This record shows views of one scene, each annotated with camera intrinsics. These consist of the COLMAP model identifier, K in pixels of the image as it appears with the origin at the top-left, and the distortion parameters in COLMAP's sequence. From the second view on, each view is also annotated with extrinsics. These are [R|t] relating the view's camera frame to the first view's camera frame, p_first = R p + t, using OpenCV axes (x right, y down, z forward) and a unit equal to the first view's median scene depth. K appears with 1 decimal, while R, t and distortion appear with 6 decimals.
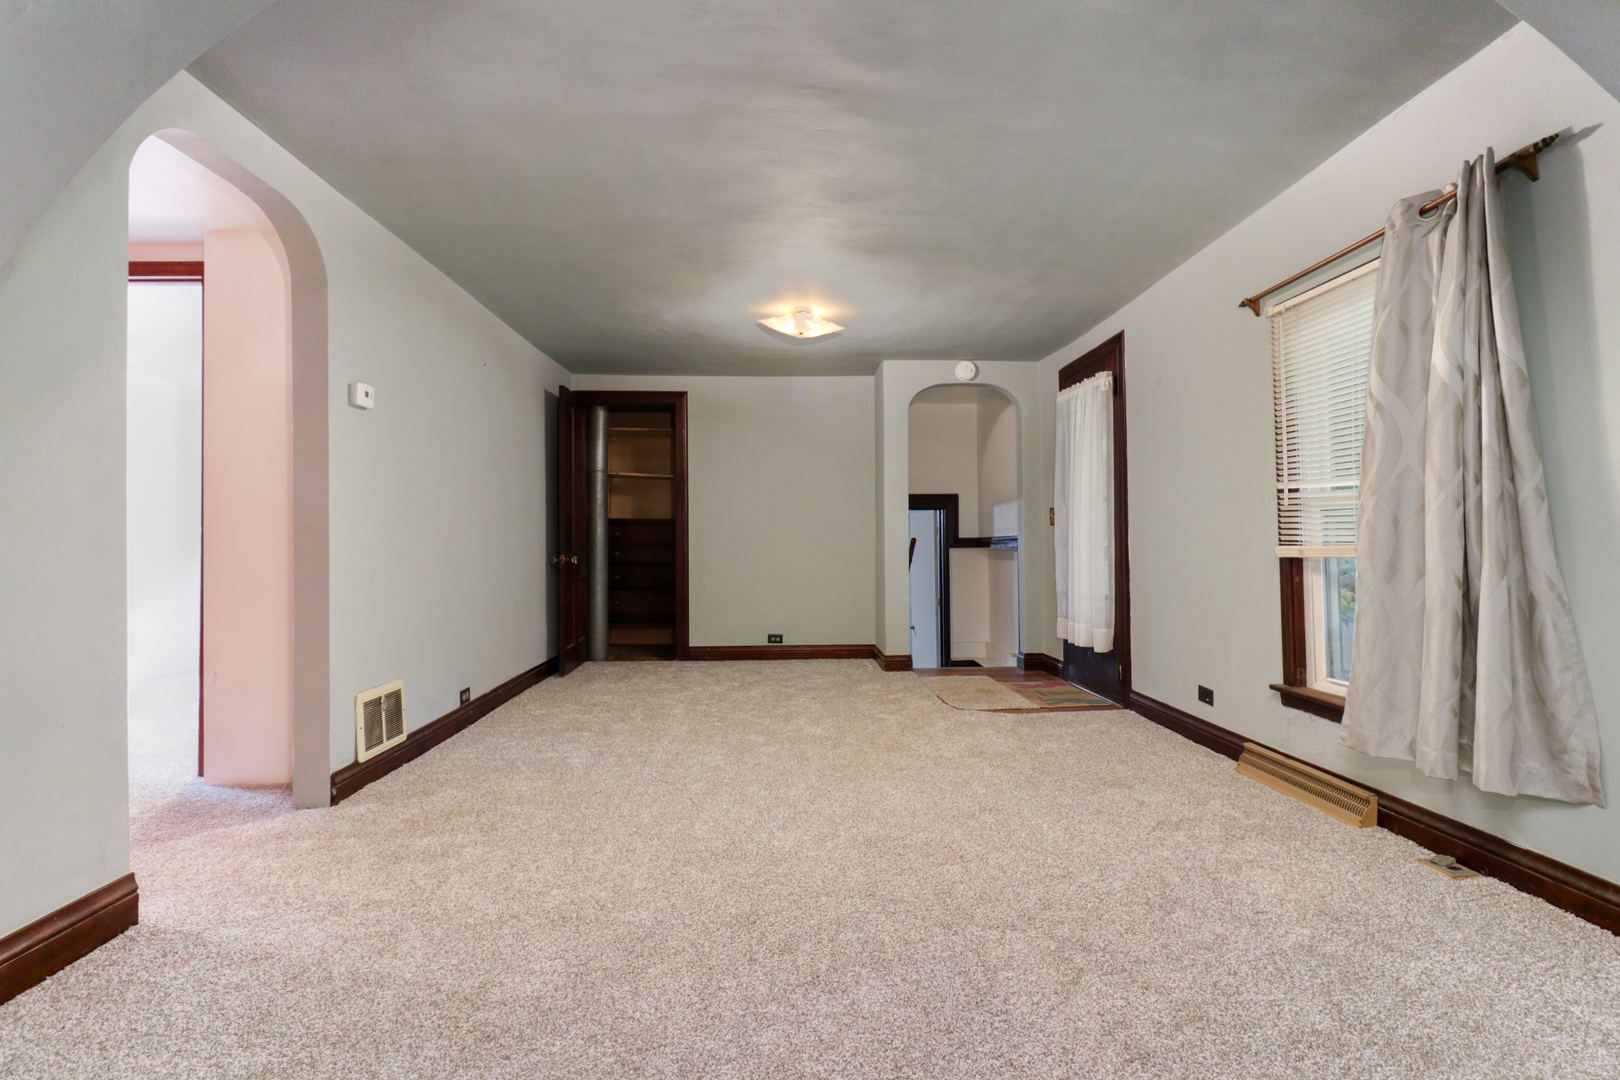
lens RADIAL K [[763.5, 0, 812.3], [0, 763.5, 531.9], [0, 0, 1]] dist [0.008993, -0.000206]
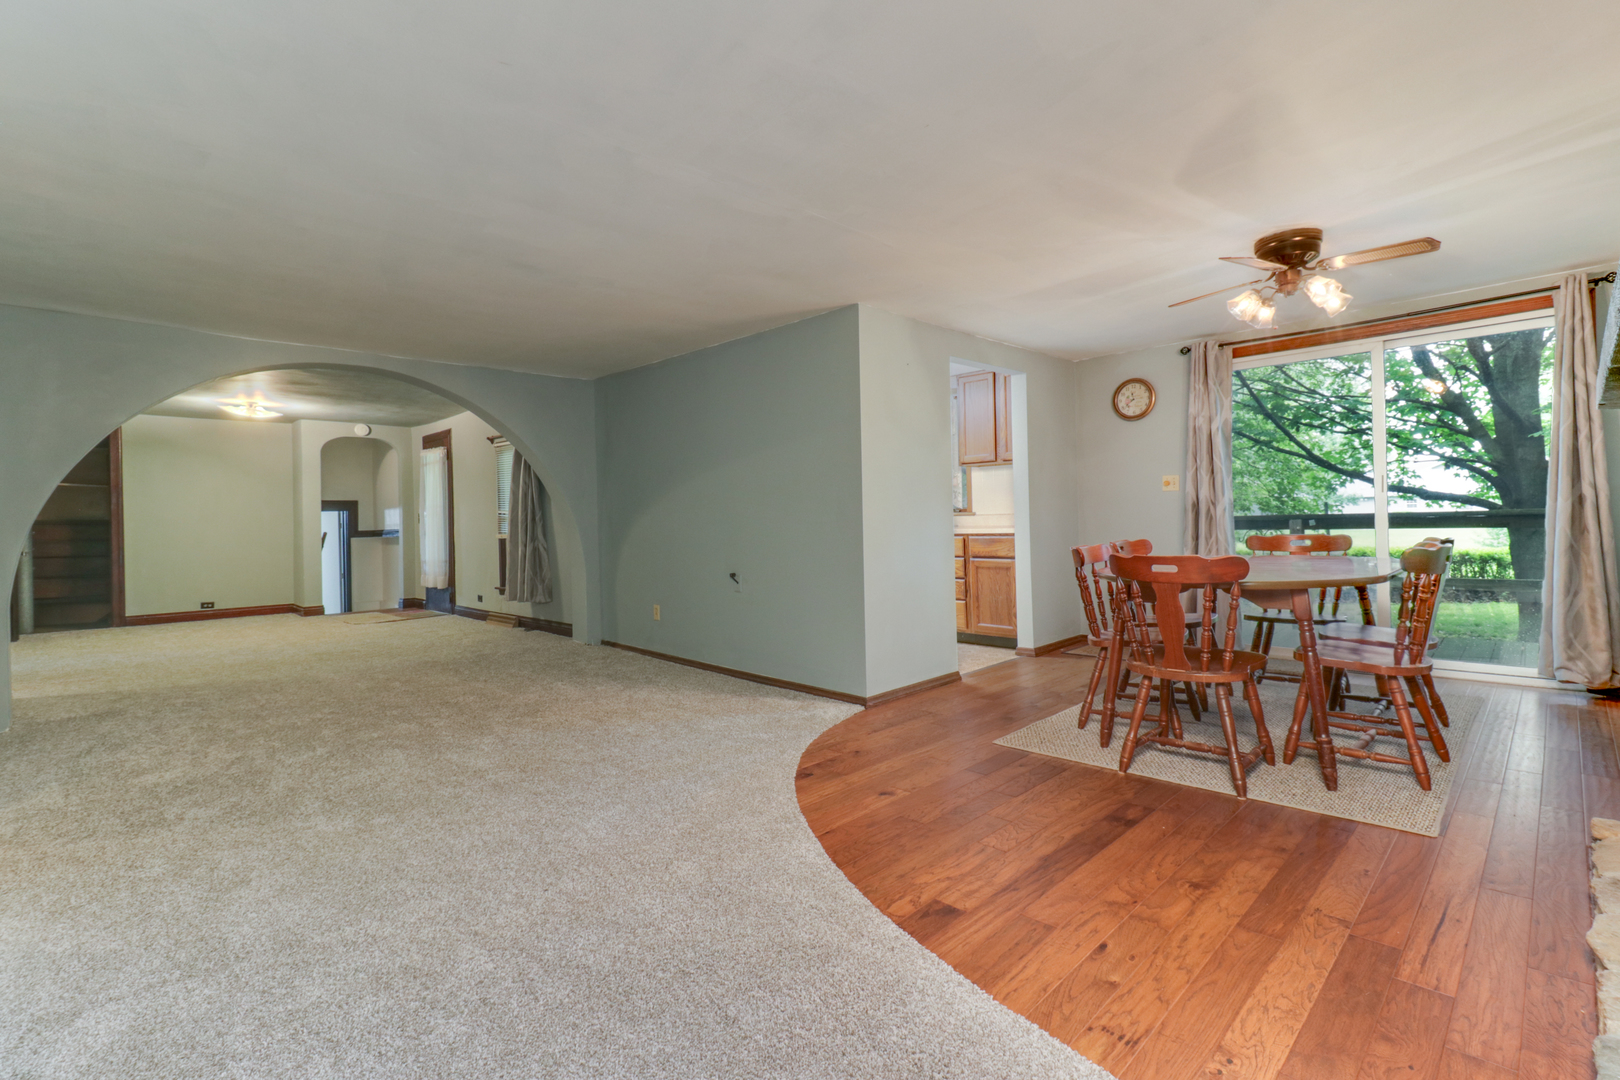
lens RADIAL K [[746.3, 0, 817.6], [0, 746.3, 515.2], [0, 0, 1]] dist [0.003414, 0.000255]
pose [[0.739036, -0.004942, 0.673647, -0.164627], [0.005646, 0.999983, 0.001142, -0.023731], [-0.673642, 0.002959, 0.739052, -0.878467]]
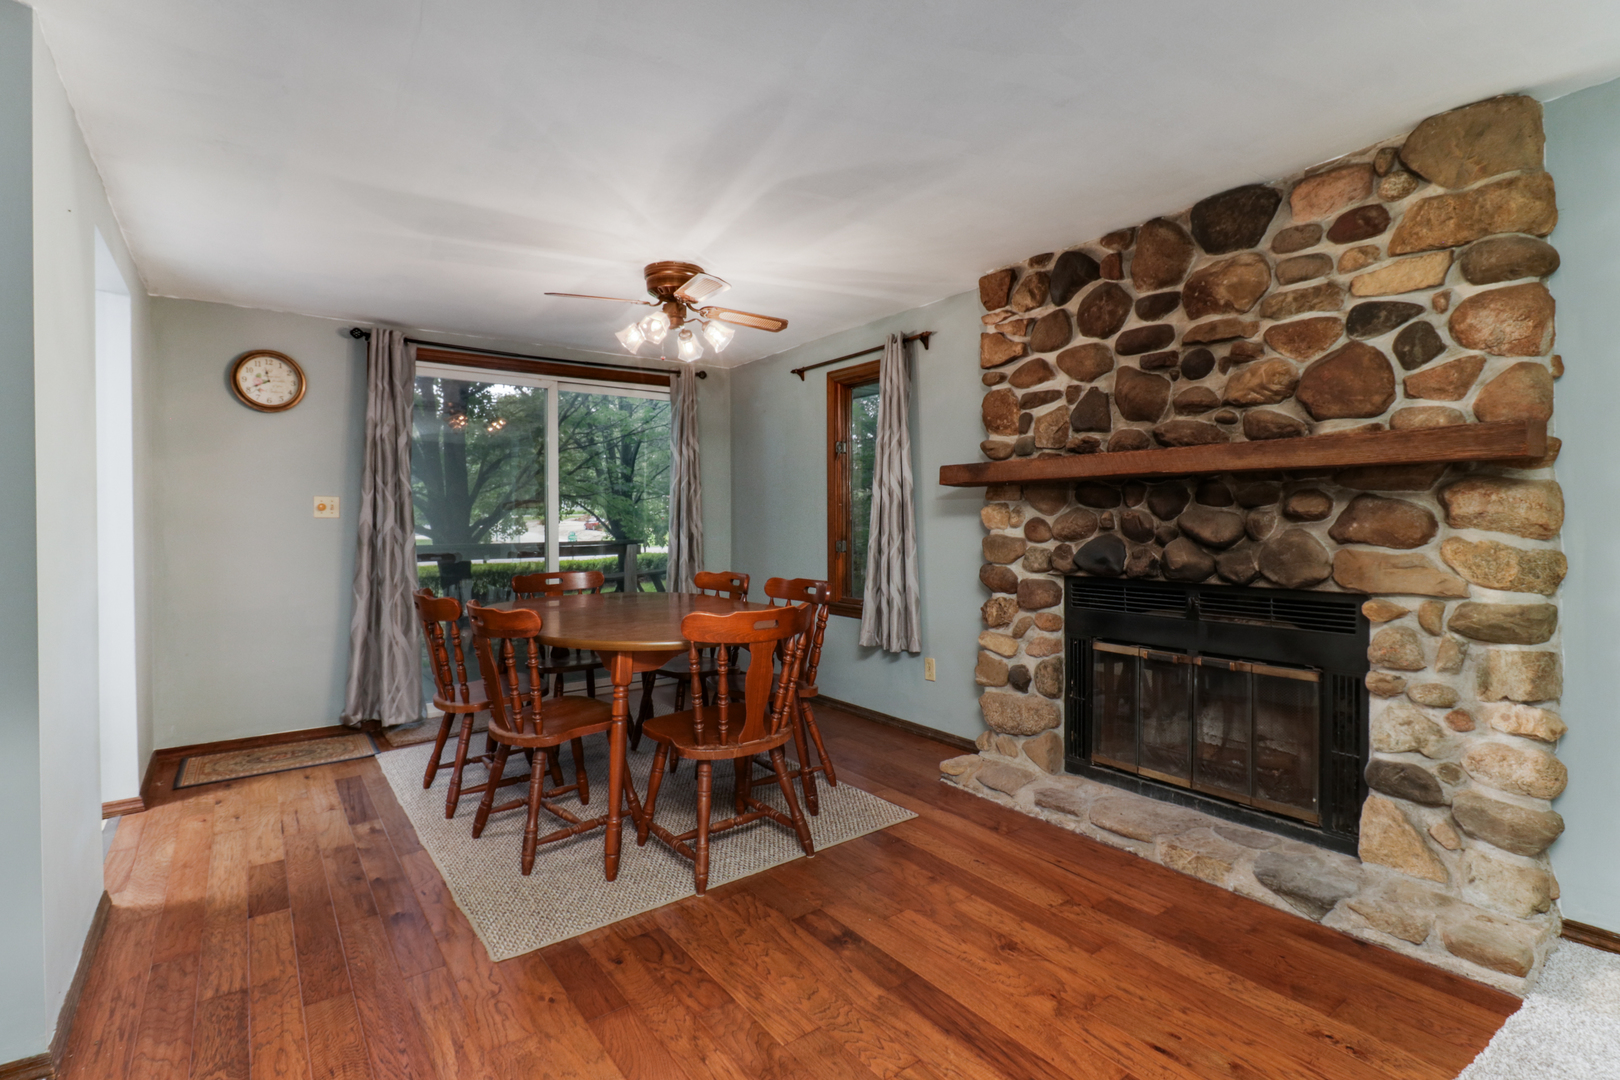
lens RADIAL K [[763.5, 0, 812.3], [0, 763.5, 531.9], [0, 0, 1]] dist [0.008993, -0.000206]
pose [[-0.558851, -0.000652, 0.829268, -0.025271], [-0.004017, 0.999990, -0.001922, -0.039686], [-0.829258, -0.004405, -0.558848, -0.420281]]
